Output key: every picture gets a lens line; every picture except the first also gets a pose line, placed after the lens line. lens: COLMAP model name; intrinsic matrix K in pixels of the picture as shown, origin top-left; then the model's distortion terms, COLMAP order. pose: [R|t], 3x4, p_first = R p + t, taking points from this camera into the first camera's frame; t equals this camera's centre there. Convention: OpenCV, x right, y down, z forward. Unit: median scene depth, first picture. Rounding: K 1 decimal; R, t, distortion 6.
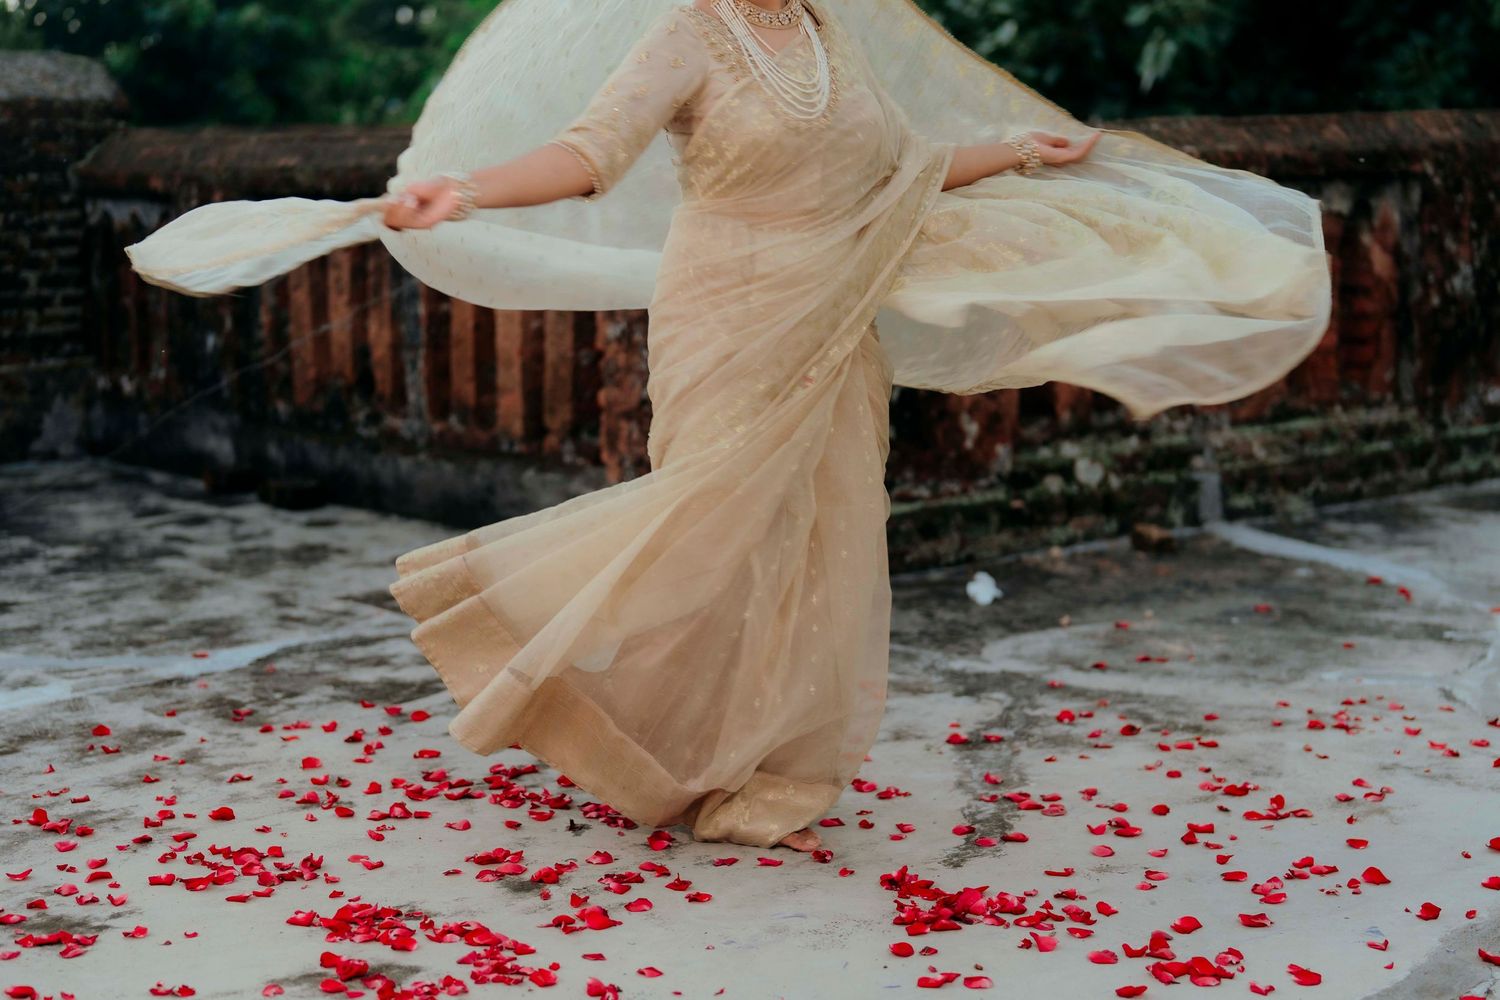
lens RADIAL K [[2355.0, 0, 750.0], [0, 2355.0, 500.0], [0, 0, 1]] dist [0.000309, 0.092820]
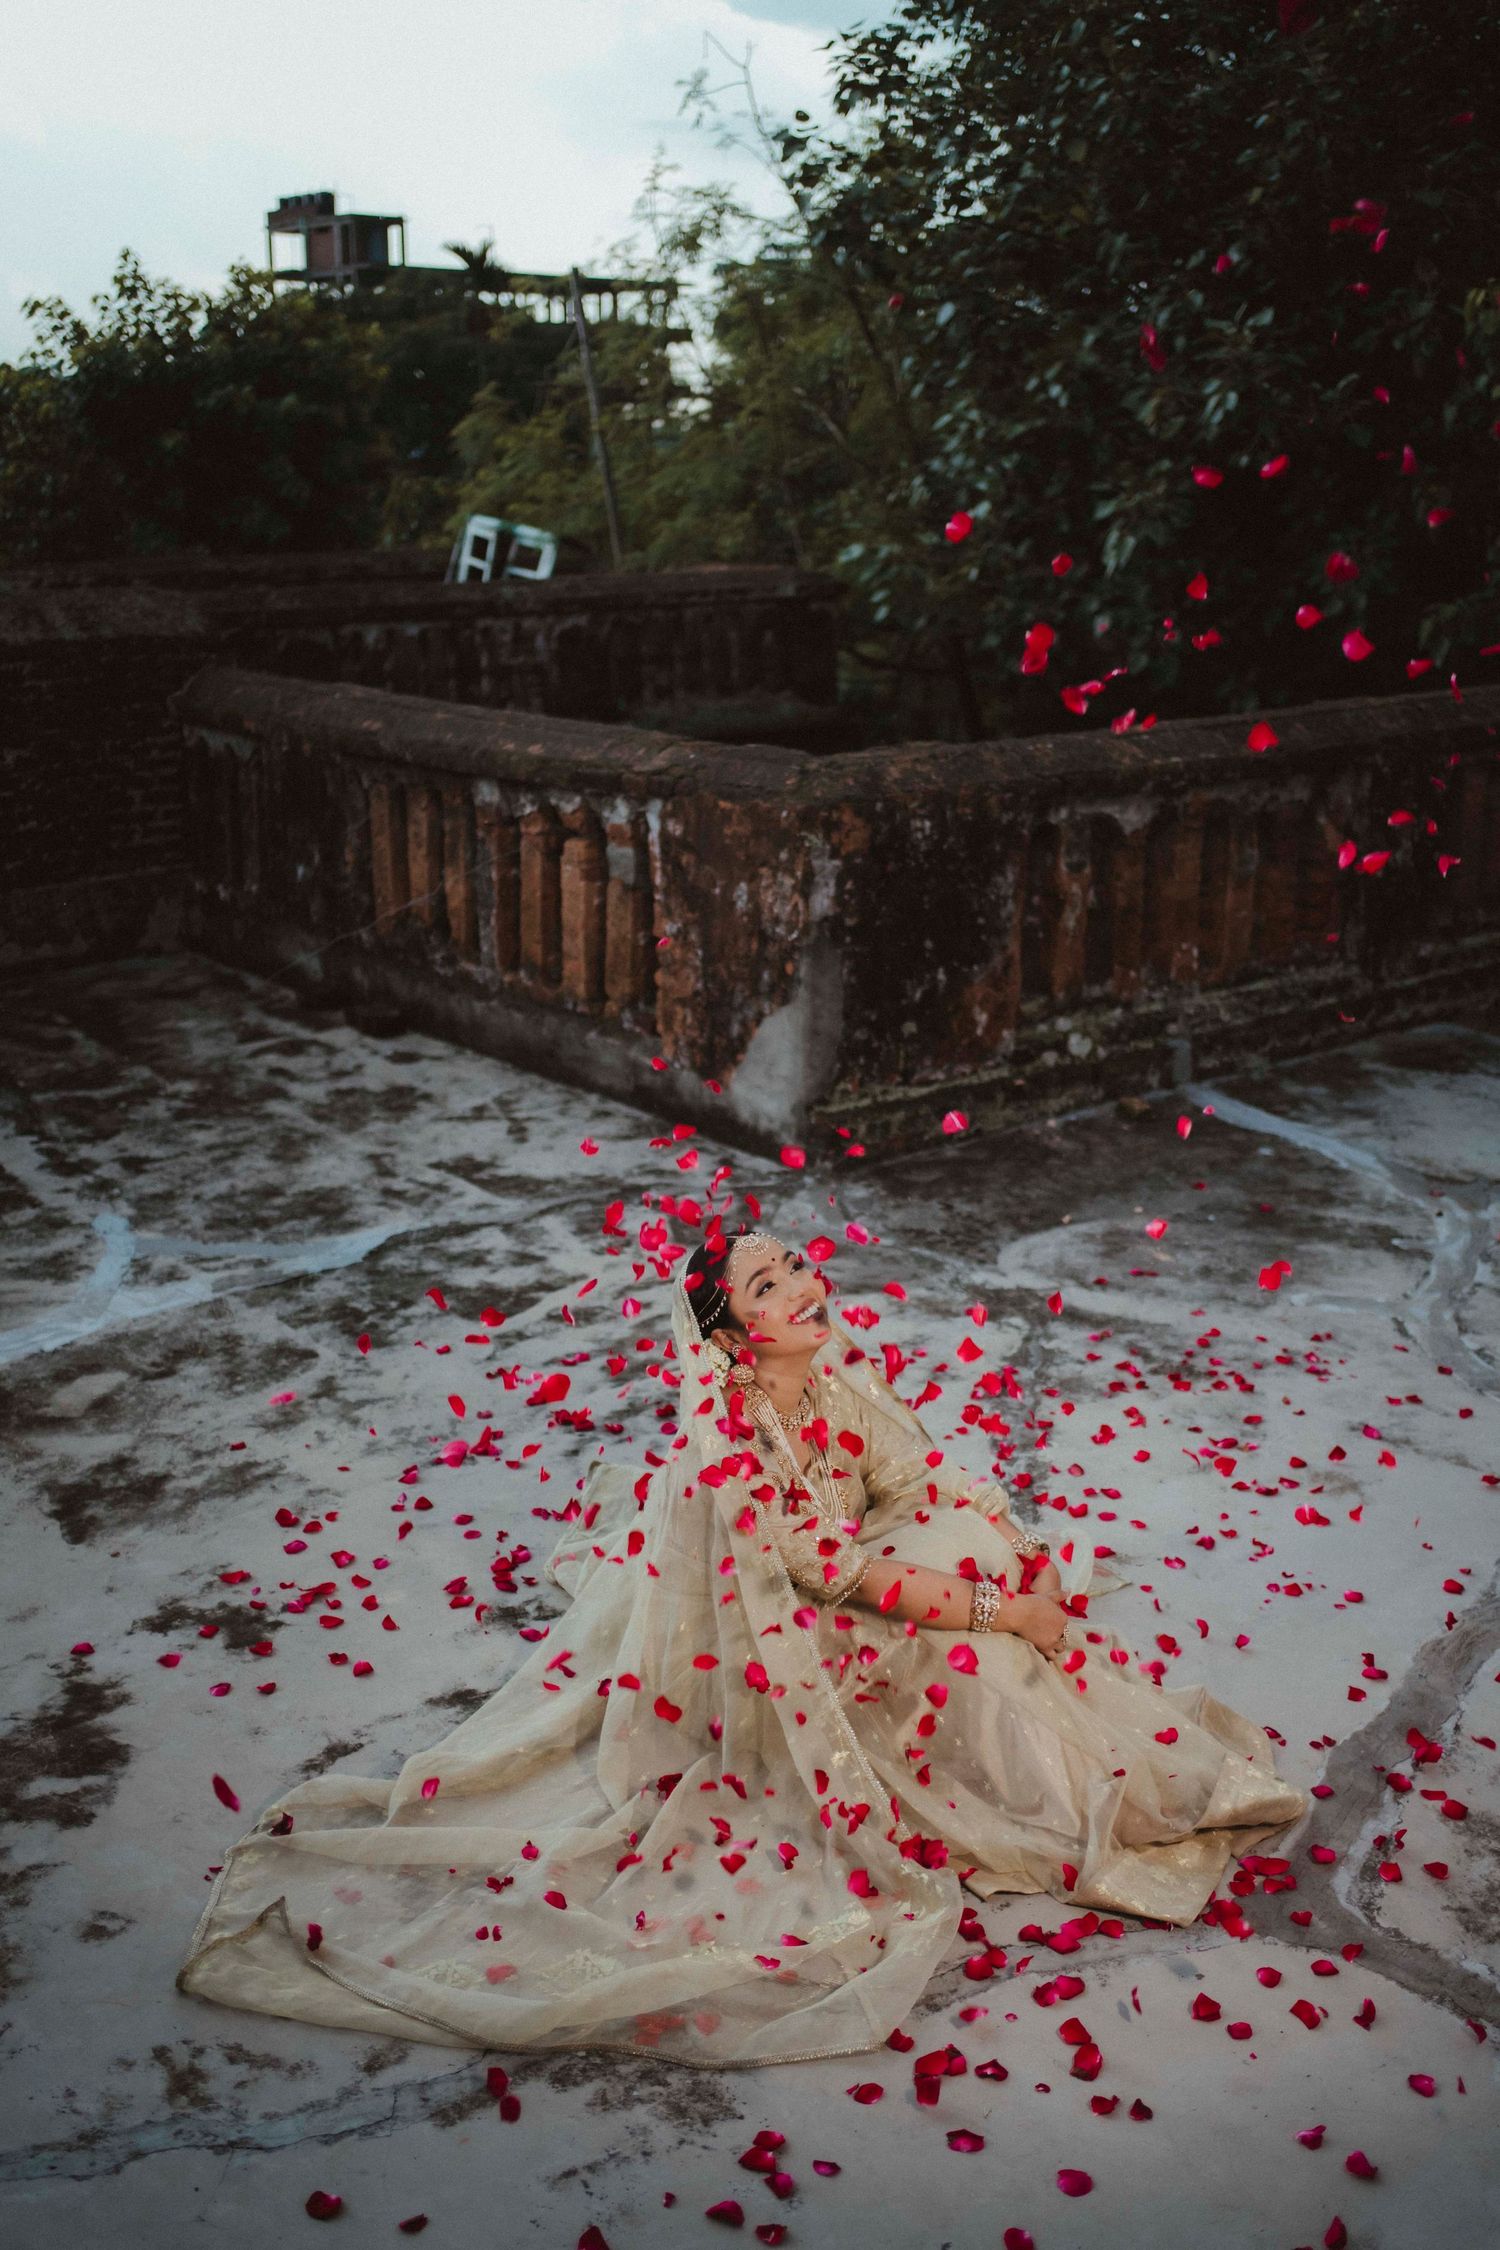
lens RADIAL K [[2054.2, 0, 776.8], [0, 2054.2, 1055.0], [0, 0, 1]] dist [0.013896, 0.003070]
pose [[0.999707, 0.011885, 0.021064, -0.027074], [-0.013857, 0.995277, 0.096087, -0.107731], [-0.019822, -0.096351, 0.995150, 0.002024]]
